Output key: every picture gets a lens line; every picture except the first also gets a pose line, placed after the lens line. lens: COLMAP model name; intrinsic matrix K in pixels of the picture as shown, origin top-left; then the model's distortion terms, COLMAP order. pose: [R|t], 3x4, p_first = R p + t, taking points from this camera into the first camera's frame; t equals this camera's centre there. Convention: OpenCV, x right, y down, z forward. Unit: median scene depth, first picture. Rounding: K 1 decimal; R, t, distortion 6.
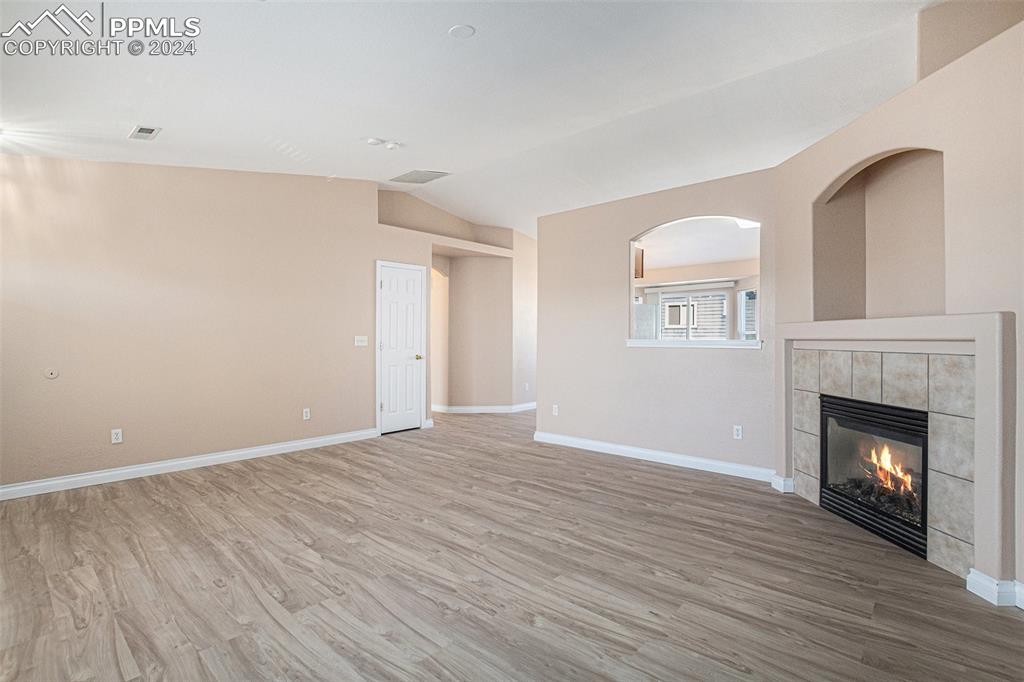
lens RADIAL K [[478.1, 0, 499.6], [0, 478.1, 341.3], [0, 0, 1]] dist [-0.027709, 0.000891]
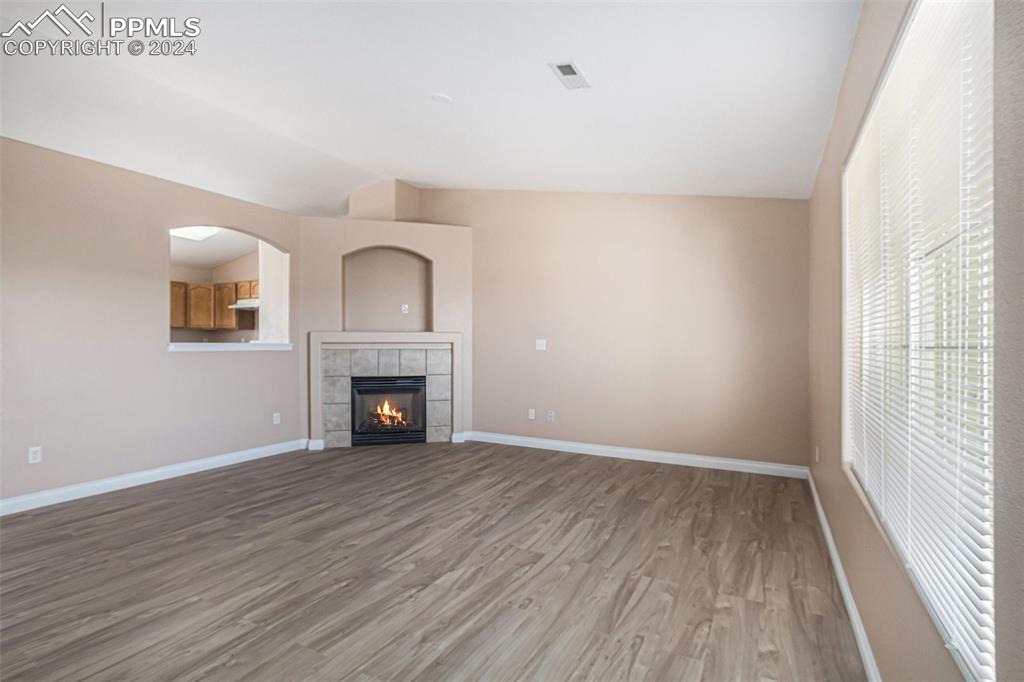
lens RADIAL K [[486.7, 0, 517.4], [0, 486.7, 338.2], [0, 0, 1]] dist [-0.021573, 0.000633]
pose [[-0.262491, 0.008941, 0.964893, -1.175738], [0.003283, 0.999960, -0.008373, -0.004242], [-0.964929, 0.000970, -0.262510, 0.977749]]
